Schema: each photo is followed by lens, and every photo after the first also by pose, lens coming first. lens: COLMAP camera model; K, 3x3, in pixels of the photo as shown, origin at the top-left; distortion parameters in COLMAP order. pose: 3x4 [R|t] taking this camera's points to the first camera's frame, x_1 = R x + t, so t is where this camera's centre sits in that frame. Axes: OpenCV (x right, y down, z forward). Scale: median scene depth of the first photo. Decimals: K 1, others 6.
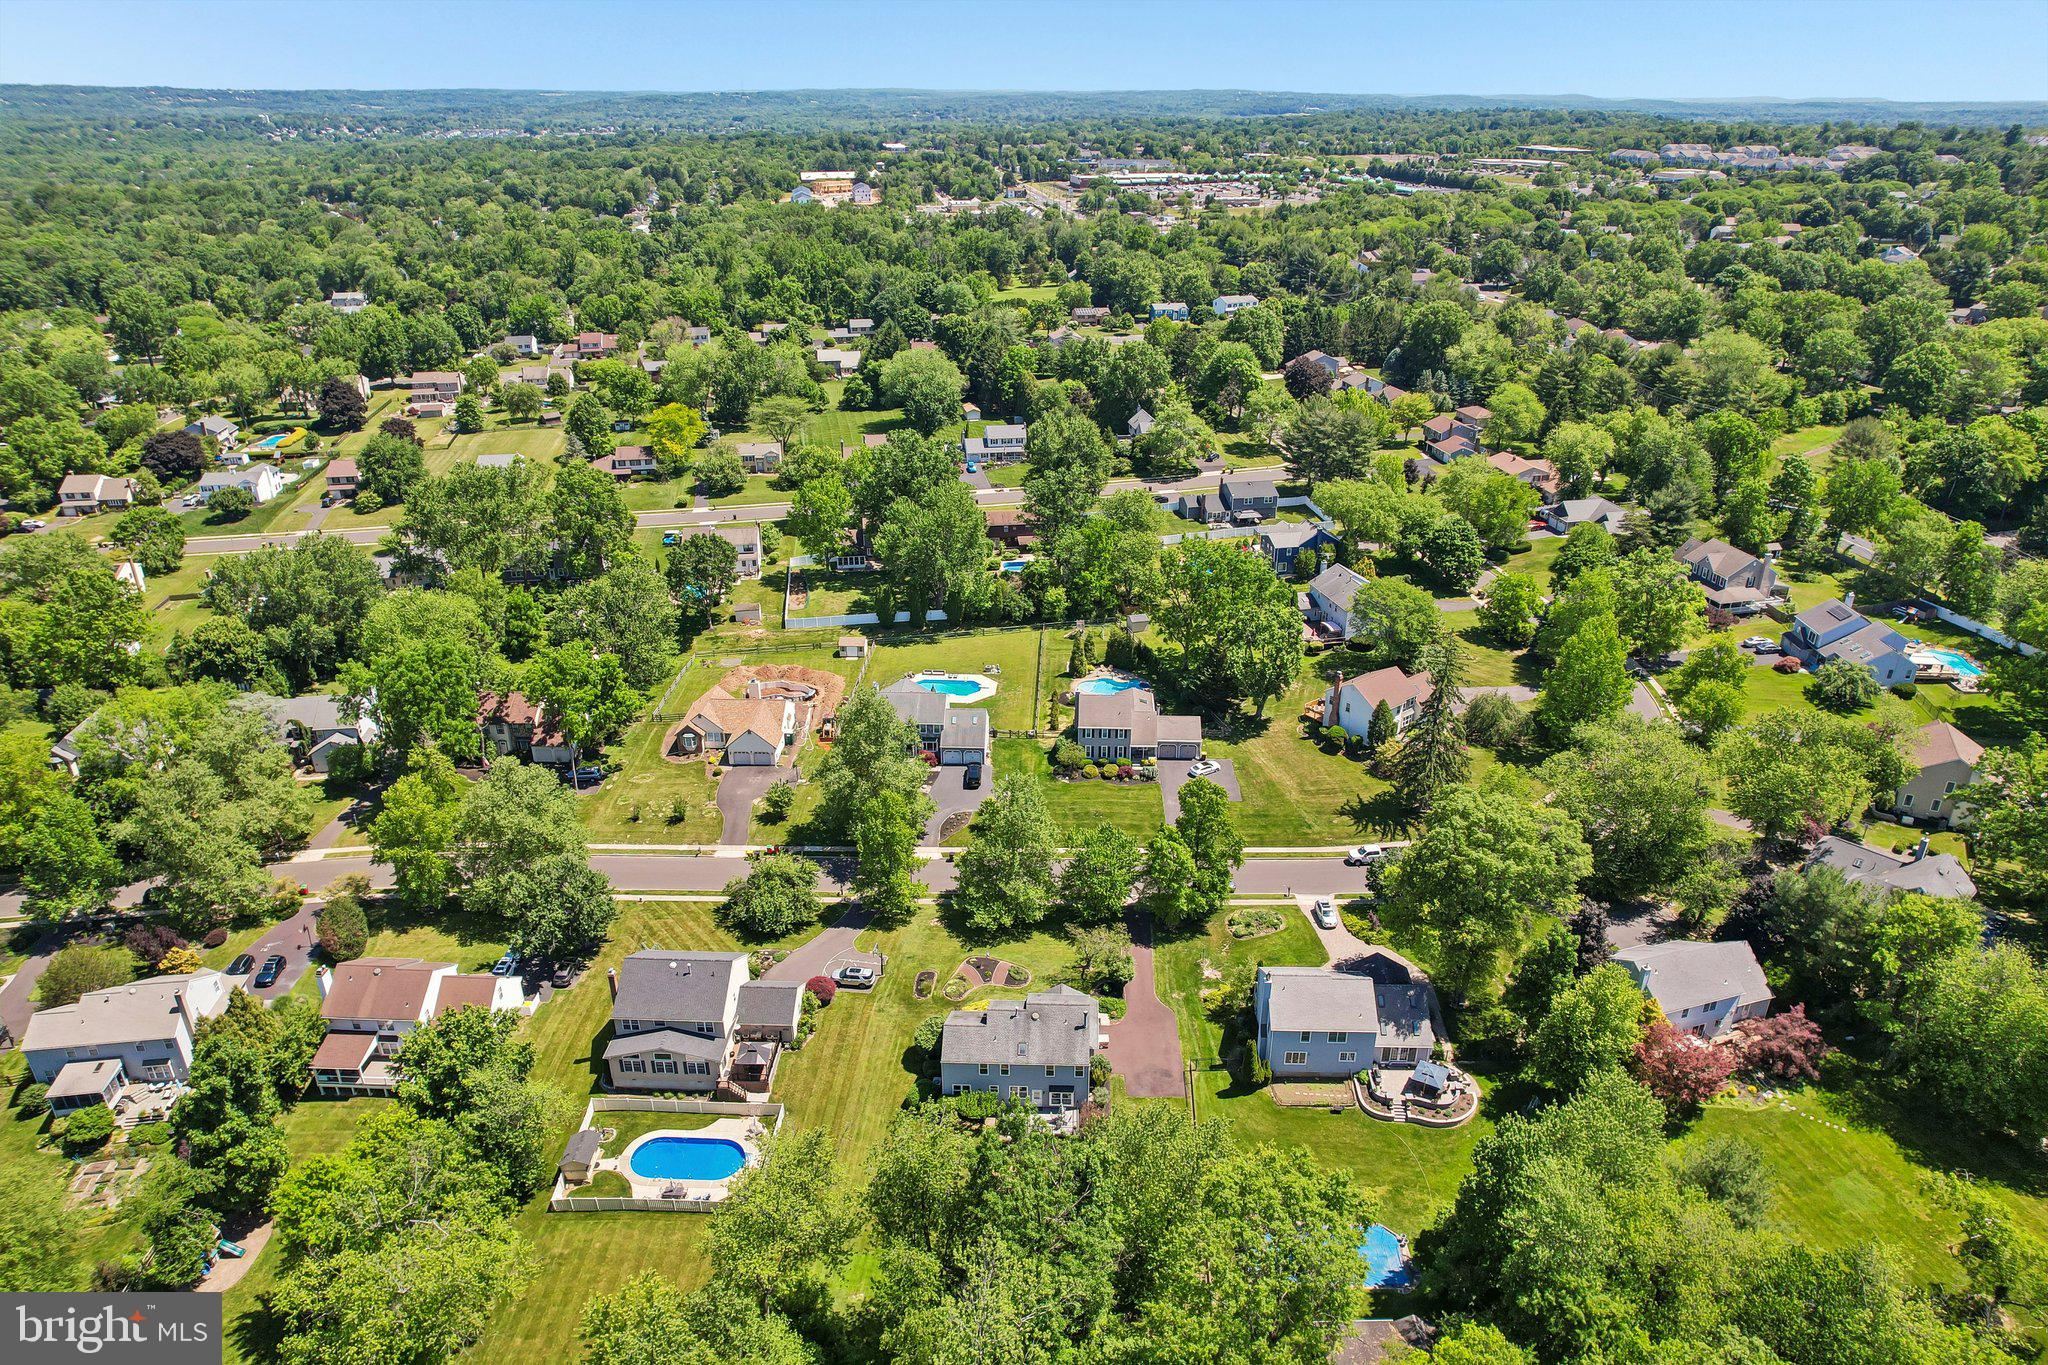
lens RADIAL K [[1313.5, 0, 1028.7], [0, 1313.5, 680.4], [0, 0, 1]] dist [-0.060456, 0.039001]
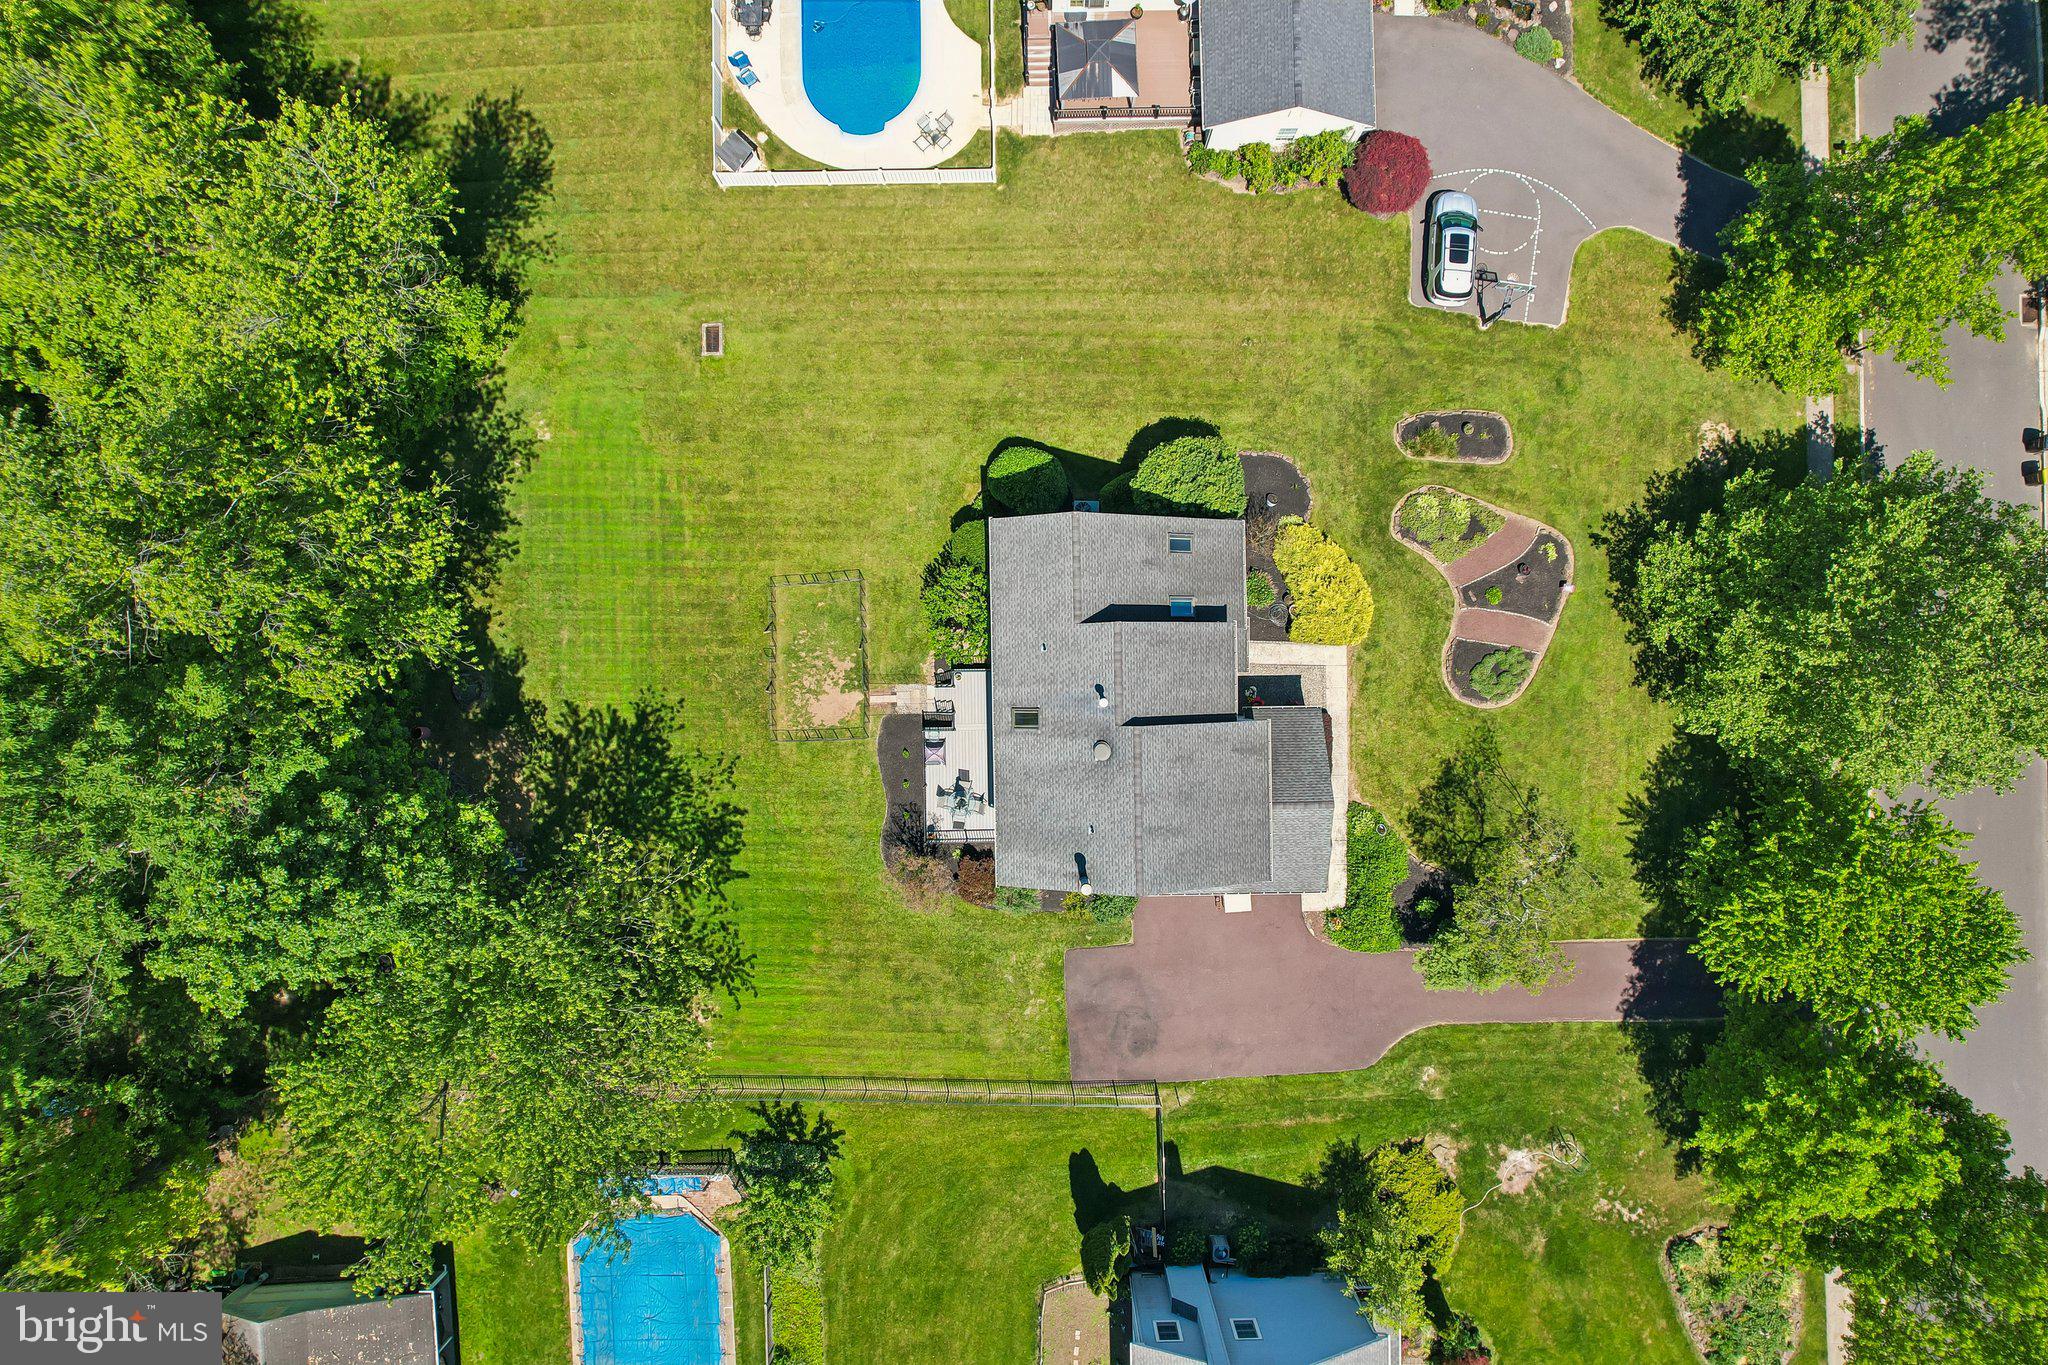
lens RADIAL K [[1313.5, 0, 1040.2], [0, 1313.5, 677.4], [0, 0, 1]] dist [-0.060456, 0.039001]
pose [[0.057697, 0.998298, 0.008493, -0.018013], [-0.419534, 0.016526, 0.907589, -0.069049], [0.905904, -0.055928, 0.419773, 0.719810]]
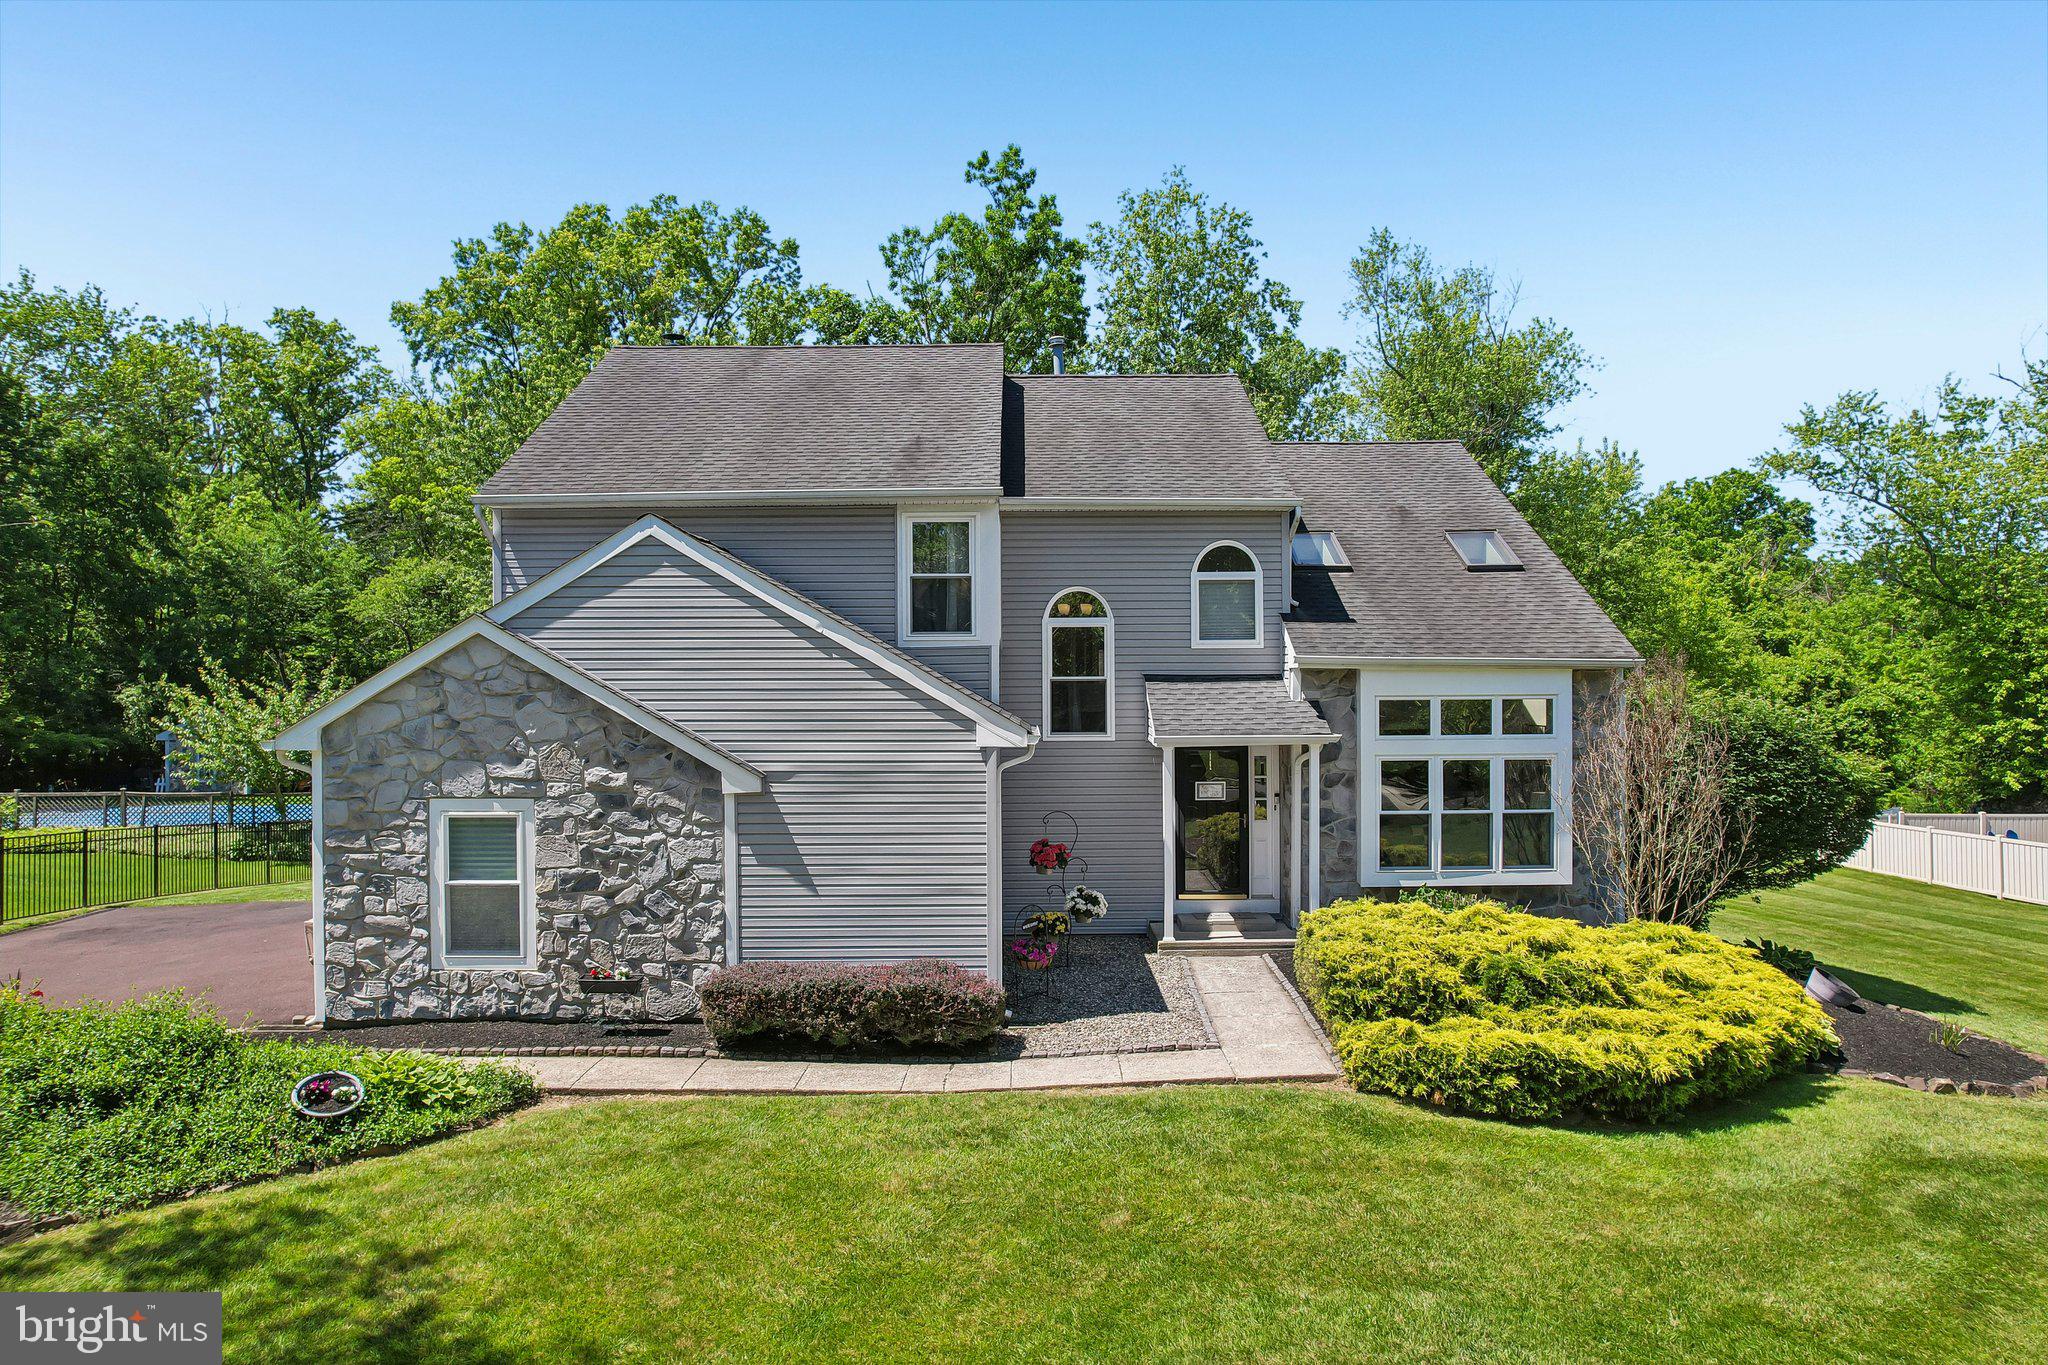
lens RADIAL K [[1313.5, 0, 1027.9], [0, 1313.5, 683.9], [0, 0, 1]] dist [-0.060456, 0.039001]
pose [[-0.998835, 0.007667, -0.047651, 0.002719], [-0.013260, 0.905718, 0.423674, 0.189661], [0.046407, 0.423812, -0.904561, 1.022548]]
